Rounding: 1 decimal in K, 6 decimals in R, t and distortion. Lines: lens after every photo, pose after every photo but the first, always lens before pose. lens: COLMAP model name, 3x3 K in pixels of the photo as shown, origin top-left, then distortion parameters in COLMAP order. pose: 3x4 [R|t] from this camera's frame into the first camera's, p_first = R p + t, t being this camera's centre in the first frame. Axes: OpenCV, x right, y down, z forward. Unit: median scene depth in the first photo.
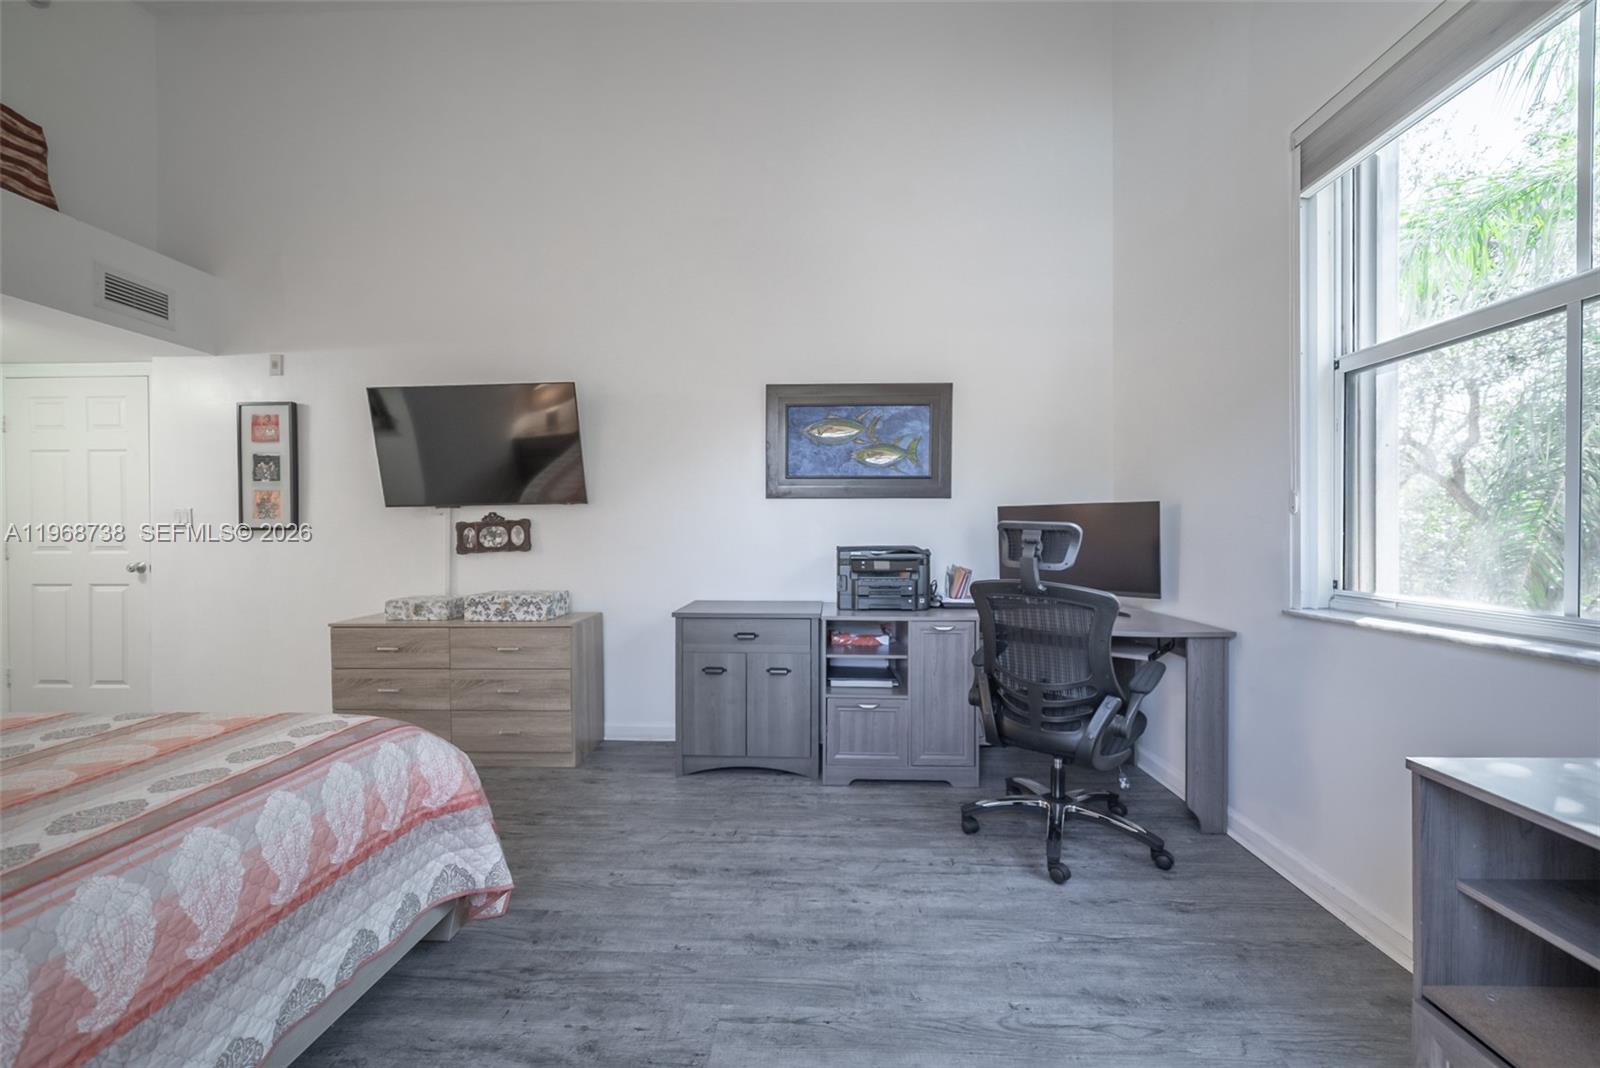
lens RADIAL K [[624.8, 0, 800.0], [0, 624.8, 534.0], [0, 0, 1]] dist [0.000240, 0.000093]
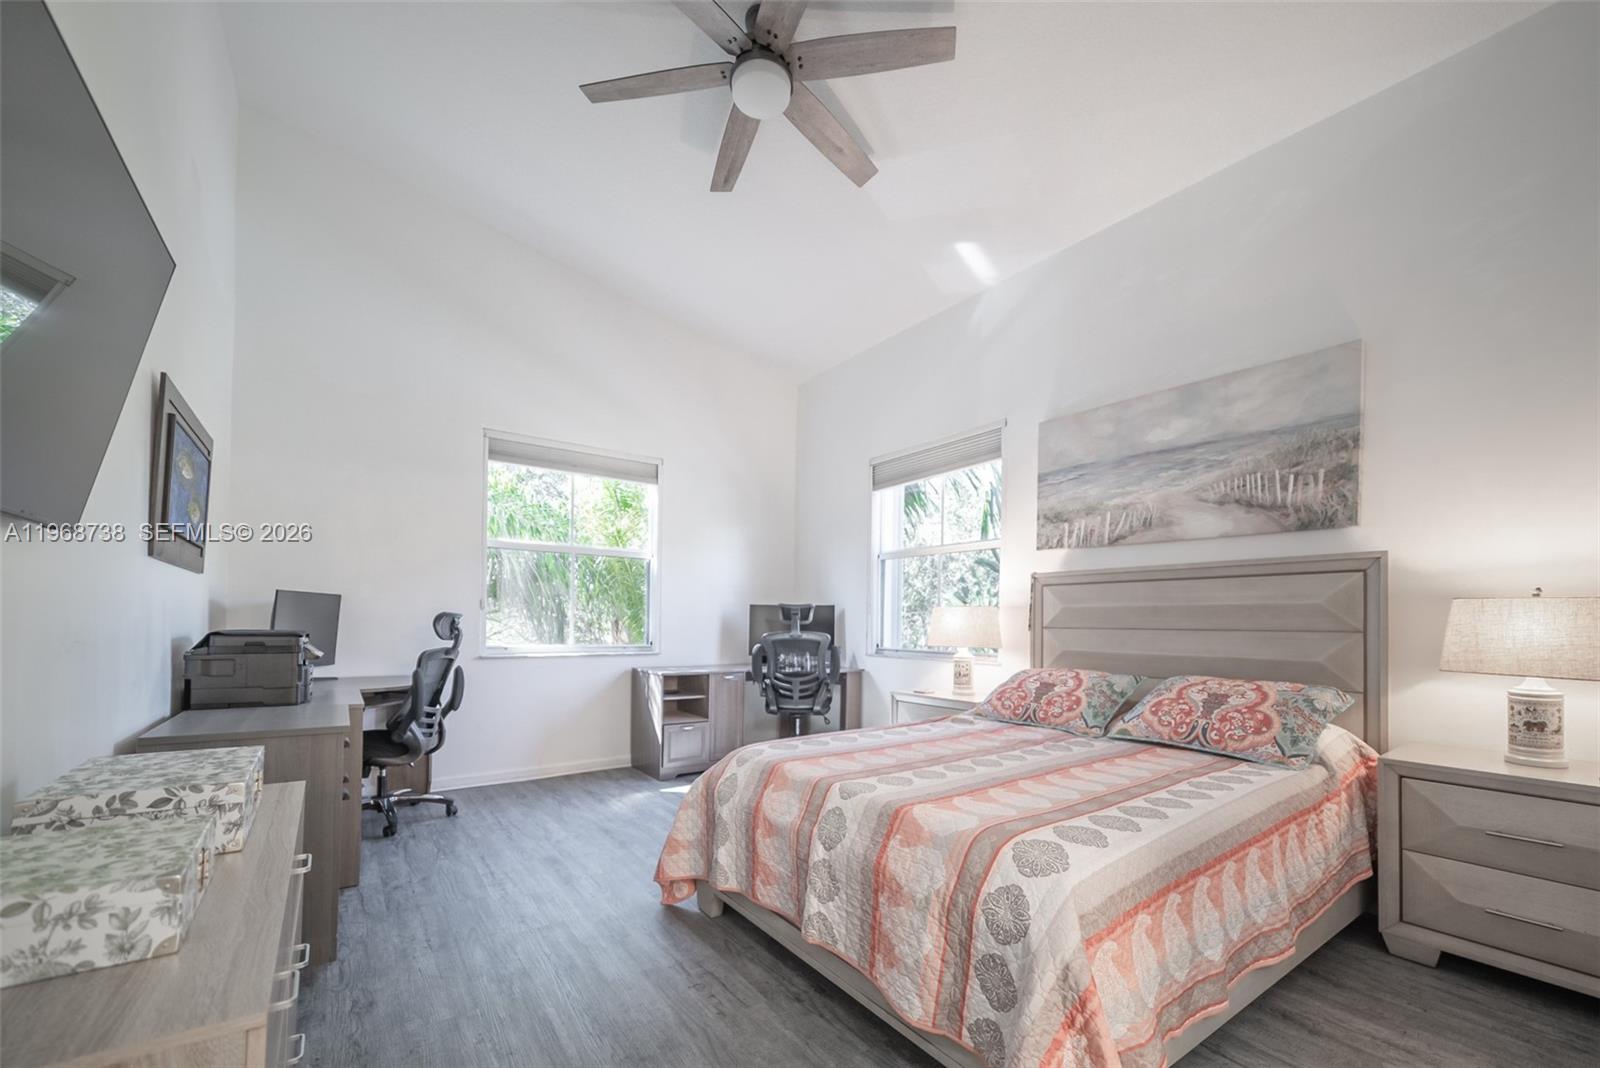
lens RADIAL K [[656.3, 0, 819.0], [0, 656.3, 612.5], [0, 0, 1]] dist [0.000602, 0.000028]
pose [[-0.637244, 0.009680, 0.770601, -1.078696], [-0.010471, 0.999720, -0.021217, 0.006099], [-0.770591, -0.021589, -0.636964, 1.000835]]
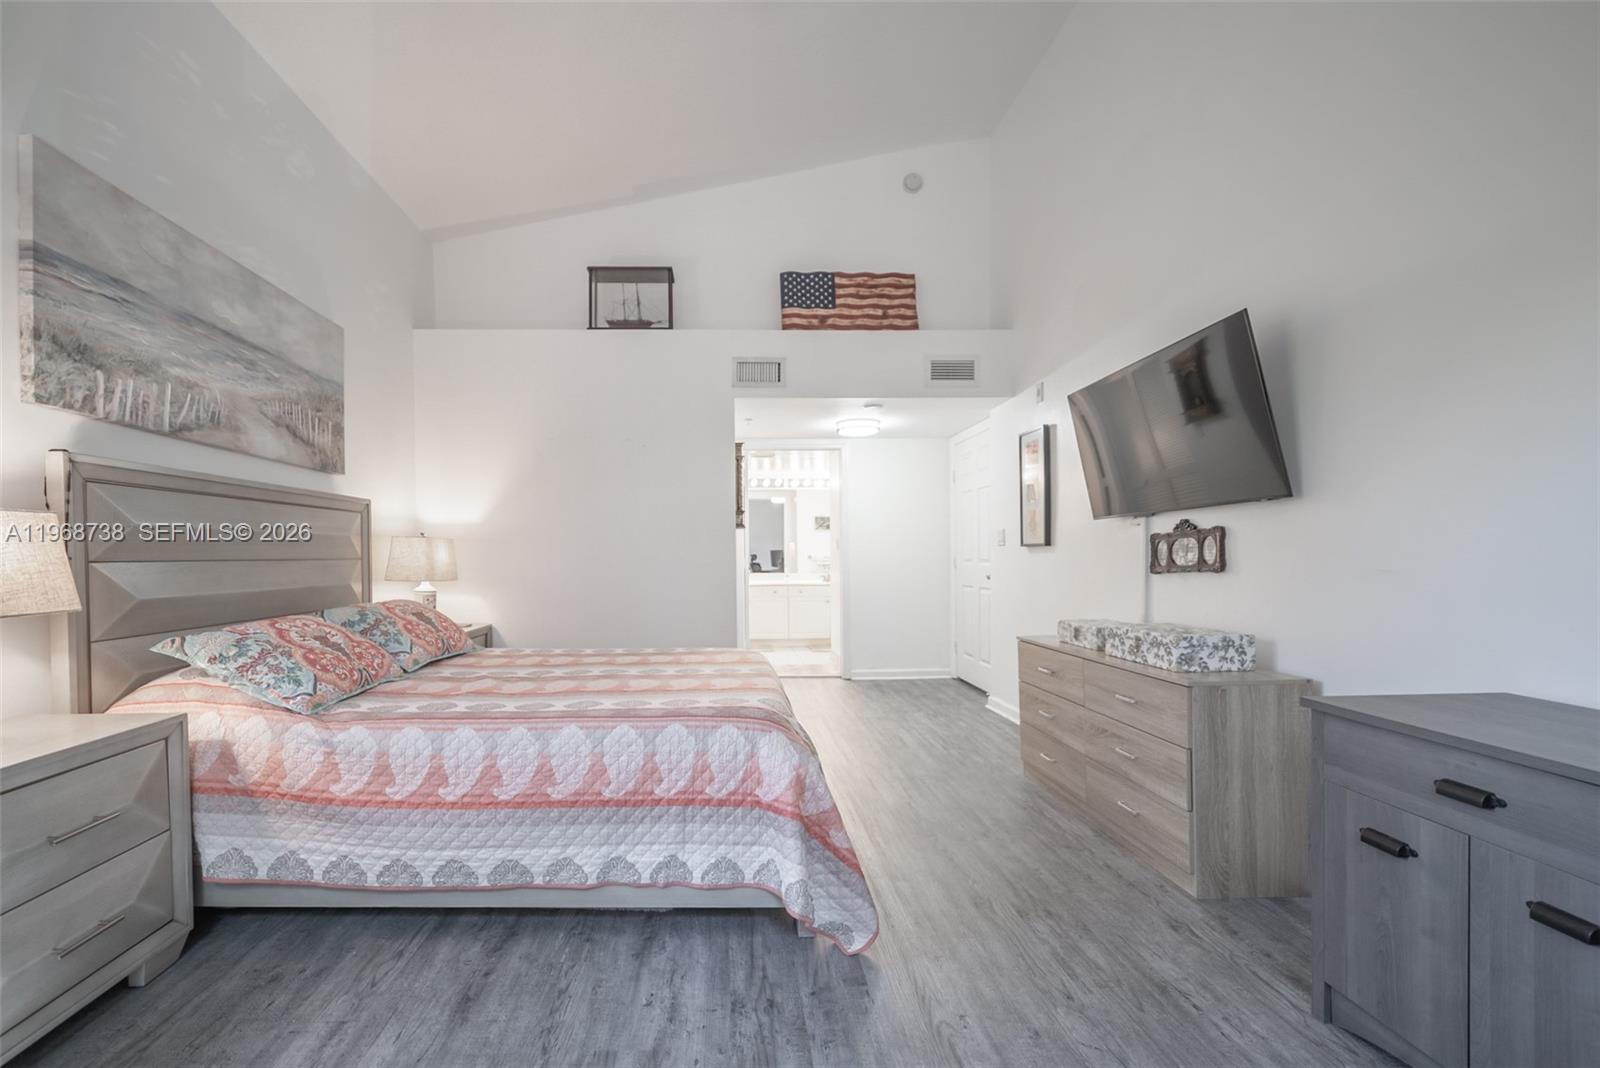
lens RADIAL K [[644.0, 0, 732.3], [0, 644.0, 567.6], [0, 0, 1]] dist [0.001063, 0.000190]
pose [[0.061491, 0.021450, -0.997877, 0.286717], [0.009105, 0.999715, 0.022051, 0.001568], [0.998066, -0.010441, 0.061278, 0.471833]]
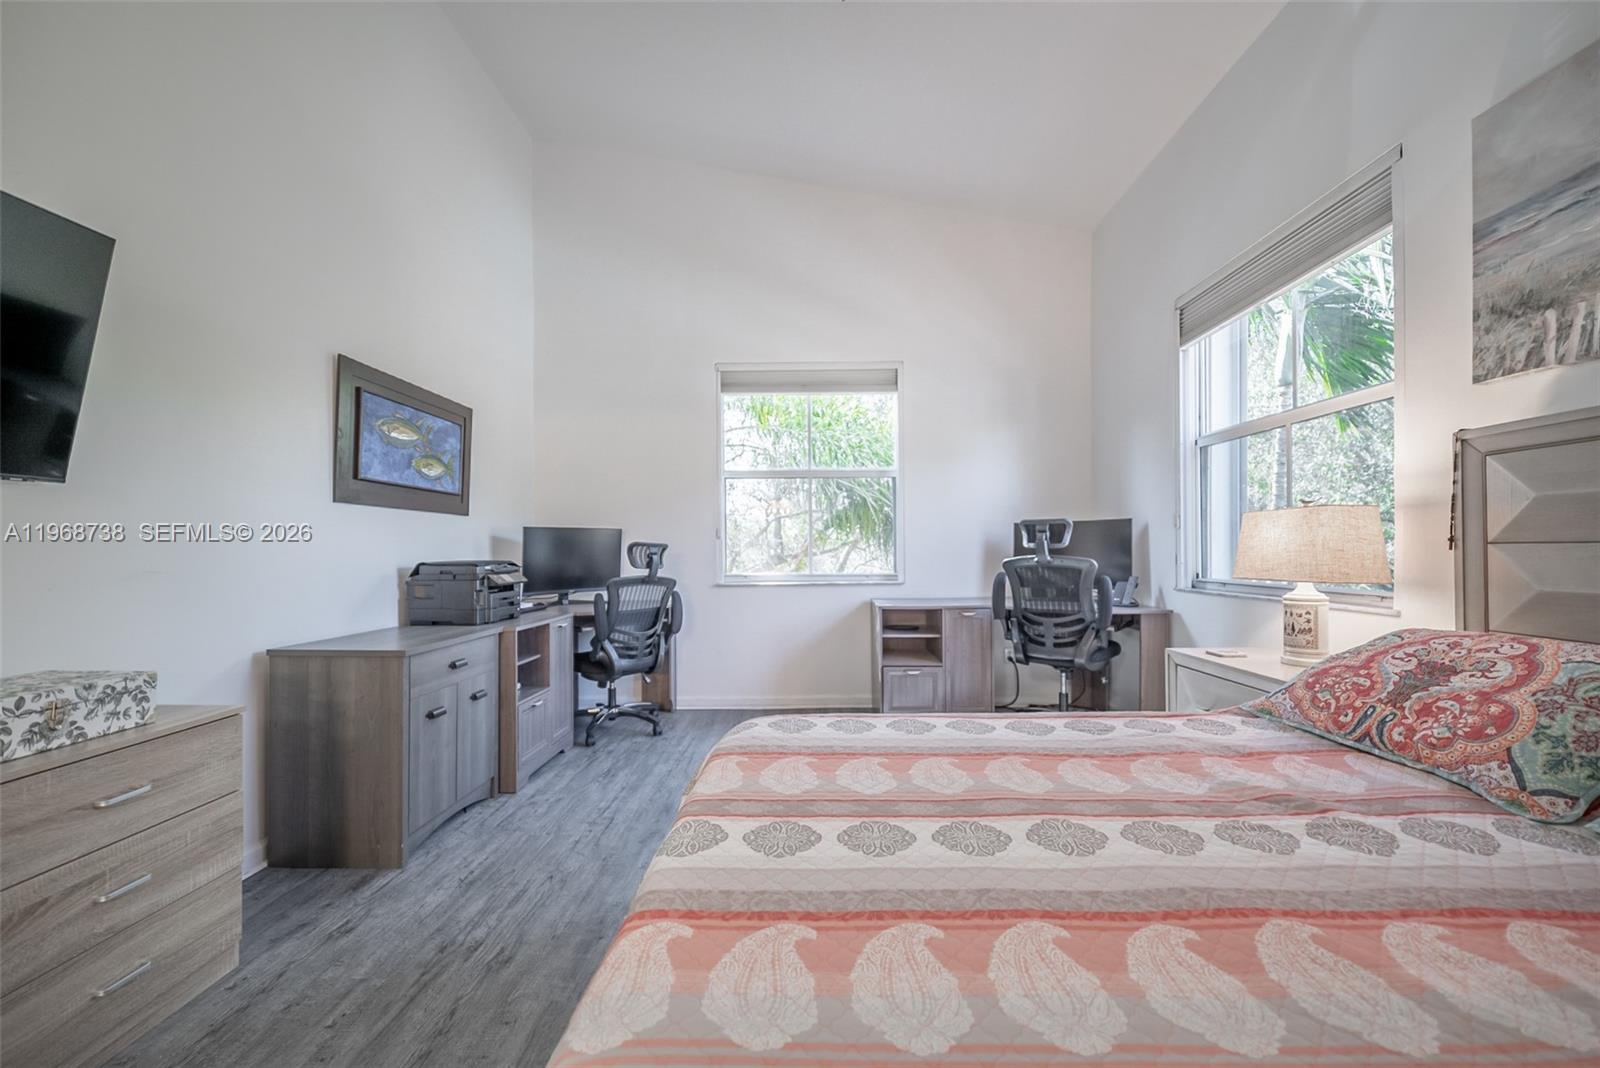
lens RADIAL K [[641.9, 0, 800.0], [0, 641.9, 534.0], [0, 0, 1]] dist [0.016991, -0.000106]
pose [[-0.024949, 0.027514, 0.999310, -0.962818], [0.006708, 0.999603, -0.027355, 0.008245], [-0.999666, 0.006021, -0.025124, 0.513641]]
